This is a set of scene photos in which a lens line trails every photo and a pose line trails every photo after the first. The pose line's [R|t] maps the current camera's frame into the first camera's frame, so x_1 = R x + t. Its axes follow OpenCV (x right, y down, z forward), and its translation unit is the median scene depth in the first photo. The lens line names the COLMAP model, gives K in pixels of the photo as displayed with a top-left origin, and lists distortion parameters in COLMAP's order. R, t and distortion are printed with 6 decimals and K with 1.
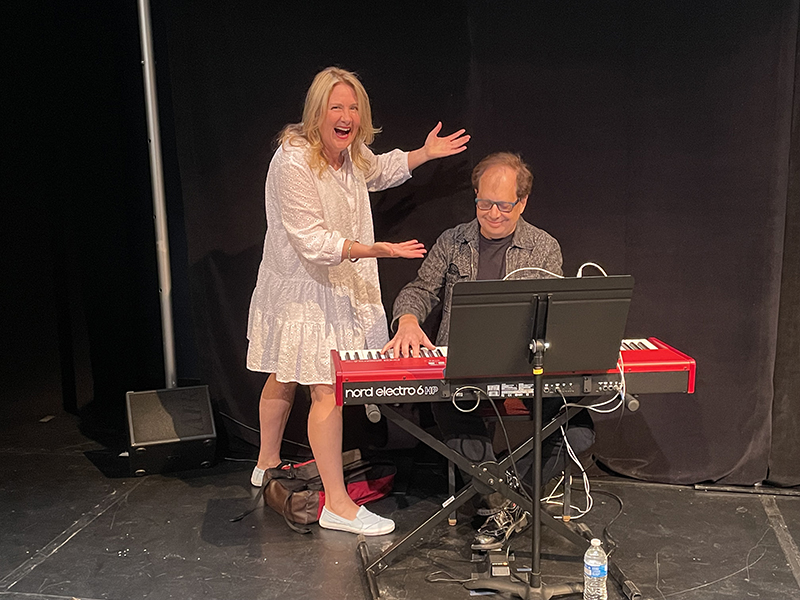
lens RADIAL K [[962.2, 0, 400.0], [0, 962.2, 300.0], [0, 0, 1]] dist [-0.003711, -0.001549]
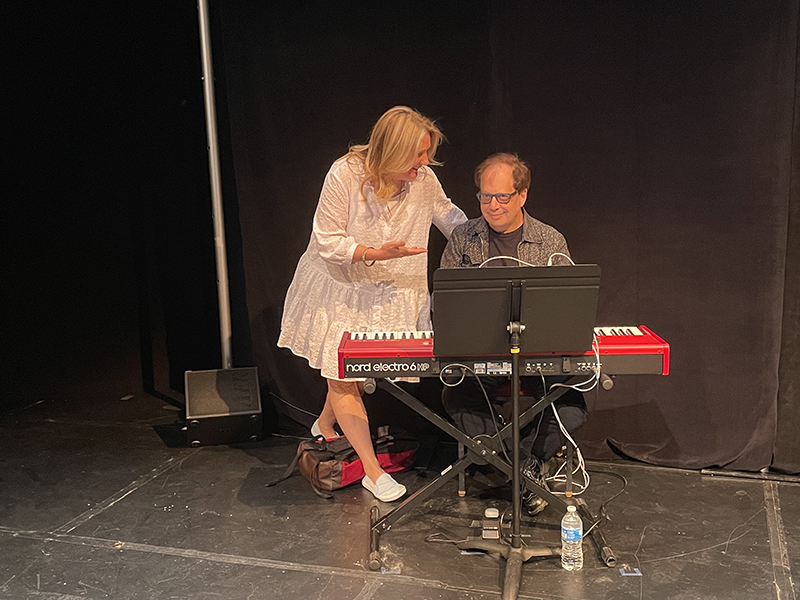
lens RADIAL K [[960.0, 0, 400.0], [0, 960.0, 300.0], [0, 0, 1]] dist [0.005540, -0.023269]
pose [[0.991587, 0.010144, -0.129045, 0.127850], [-0.011222, 0.999908, -0.007628, 0.021265], [0.128956, 0.009012, 0.991609, -0.095667]]
